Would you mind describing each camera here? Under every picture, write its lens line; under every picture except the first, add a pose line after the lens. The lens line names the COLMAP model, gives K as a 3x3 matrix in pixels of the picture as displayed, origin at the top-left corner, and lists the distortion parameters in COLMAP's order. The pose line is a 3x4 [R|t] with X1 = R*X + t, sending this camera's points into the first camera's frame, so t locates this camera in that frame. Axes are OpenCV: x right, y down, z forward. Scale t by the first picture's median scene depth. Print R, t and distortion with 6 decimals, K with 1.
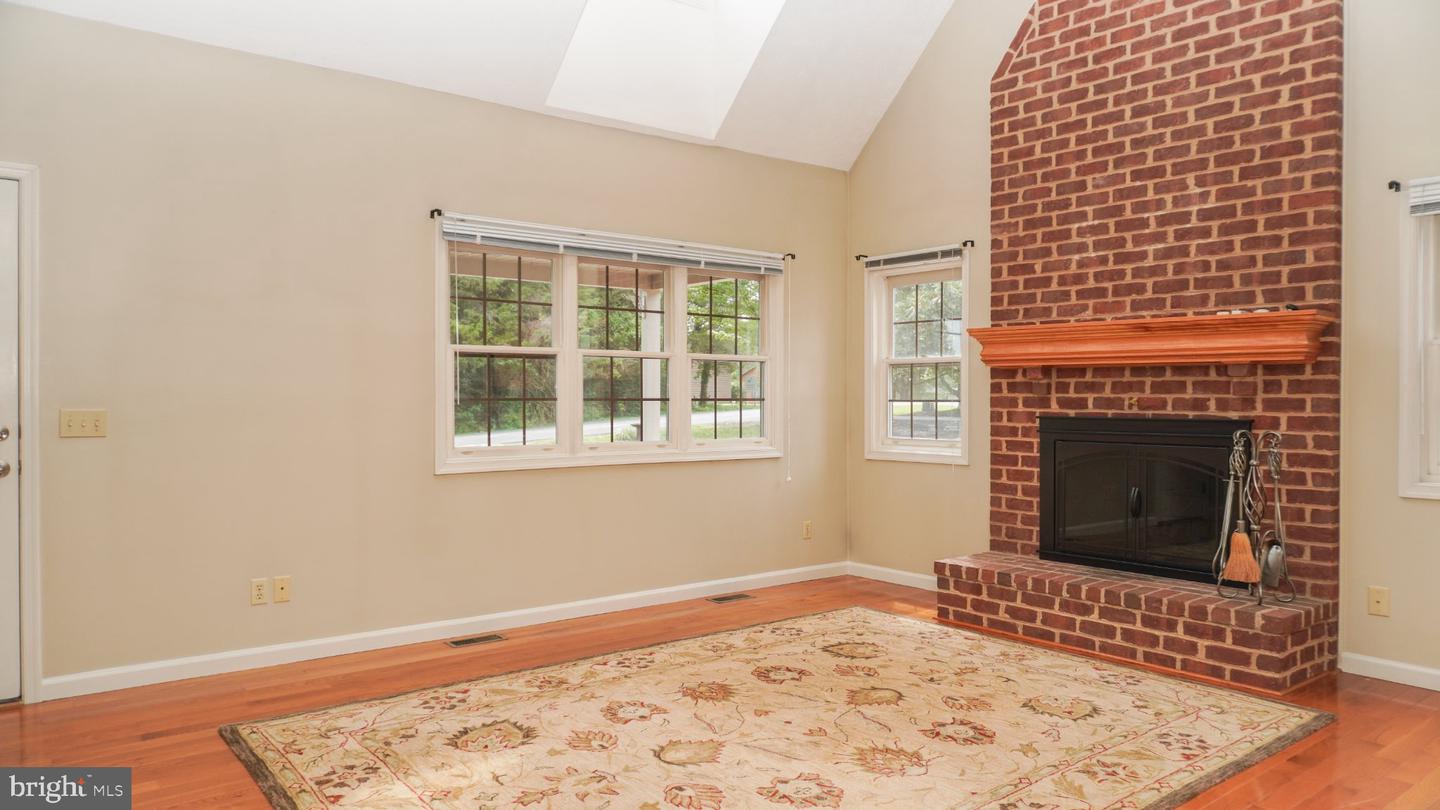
lens RADIAL K [[956.1, 0, 722.0], [0, 956.1, 399.6], [0, 0, 1]] dist [-0.044105, 0.024653]
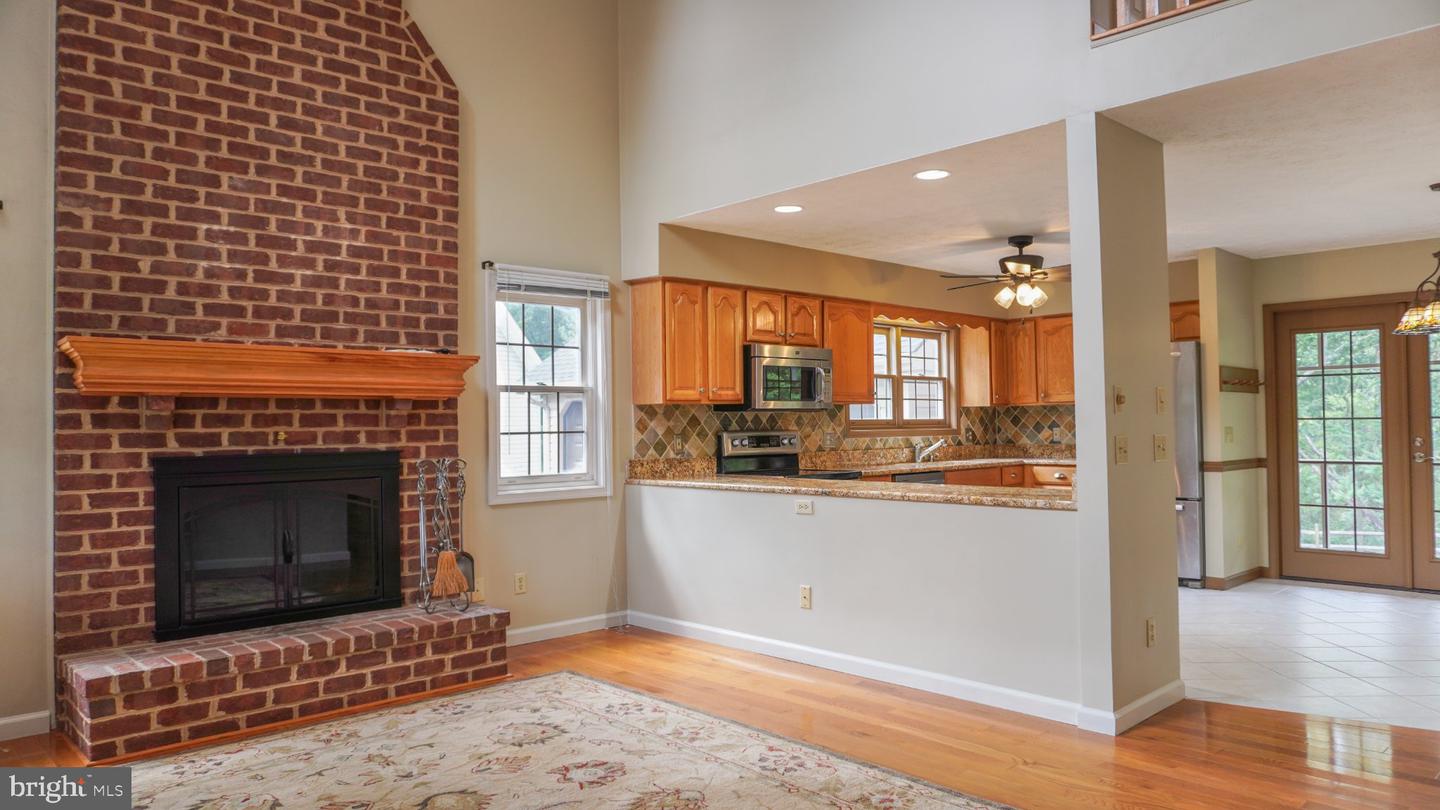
lens RADIAL K [[962.5, 0, 717.4], [0, 962.5, 401.7], [0, 0, 1]] dist [-0.048398, 0.034090]
pose [[-0.073990, 0.023074, 0.996992, -0.519216], [0.017863, 0.999603, -0.021808, -0.003542], [-0.997099, 0.016196, -0.074372, 0.657120]]
